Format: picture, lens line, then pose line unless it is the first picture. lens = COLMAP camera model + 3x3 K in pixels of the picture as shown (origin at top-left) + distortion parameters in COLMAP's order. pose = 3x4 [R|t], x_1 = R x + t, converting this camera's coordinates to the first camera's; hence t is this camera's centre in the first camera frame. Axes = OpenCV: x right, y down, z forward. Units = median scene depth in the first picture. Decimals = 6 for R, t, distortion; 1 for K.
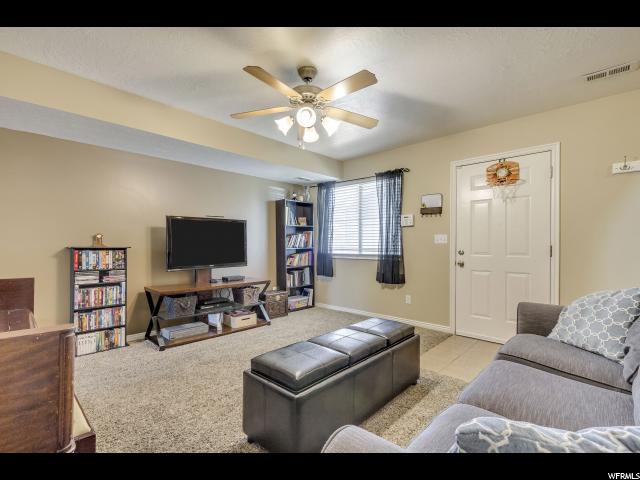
lens RADIAL K [[294.0, 0, 318.3], [0, 294.0, 240.6], [0, 0, 1]] dist [0.002069, 0.000221]
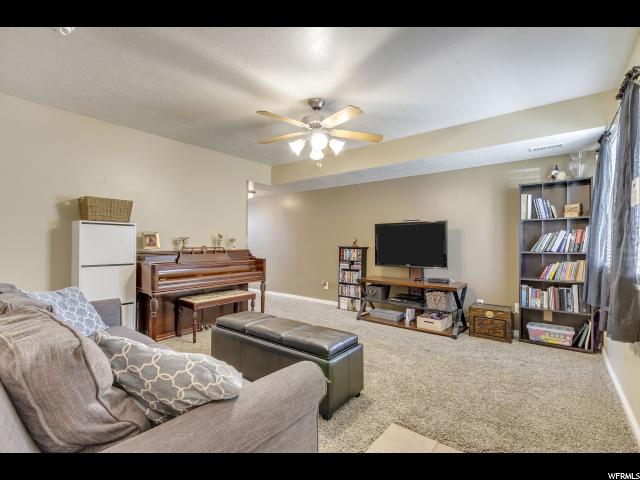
lens RADIAL K [[294.0, 0, 318.3], [0, 294.0, 240.6], [0, 0, 1]] dist [0.002069, 0.000221]
pose [[0.084707, -0.010686, -0.996349, 0.706354], [0.007527, 0.999921, -0.010084, 0.001841], [0.996377, -0.006645, 0.084780, 0.554174]]
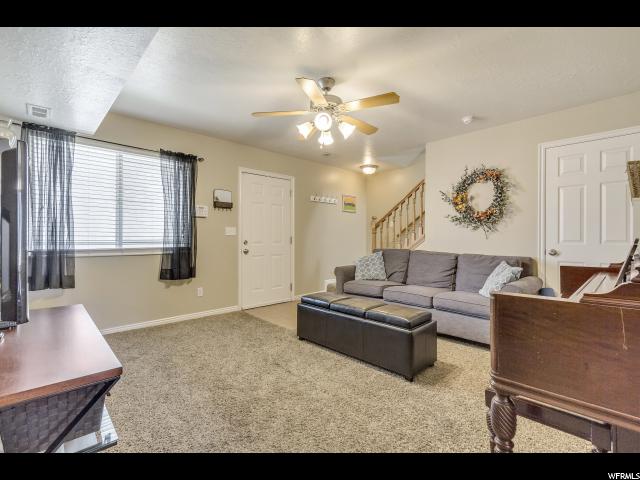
lens RADIAL K [[294.0, 0, 318.3], [0, 294.0, 240.6], [0, 0, 1]] dist [0.002069, 0.000221]
pose [[0.057037, -0.016361, 0.998238, -0.698380], [-0.020881, 0.999627, 0.017577, 0.004022], [-0.998154, -0.021847, 0.056674, 0.588666]]
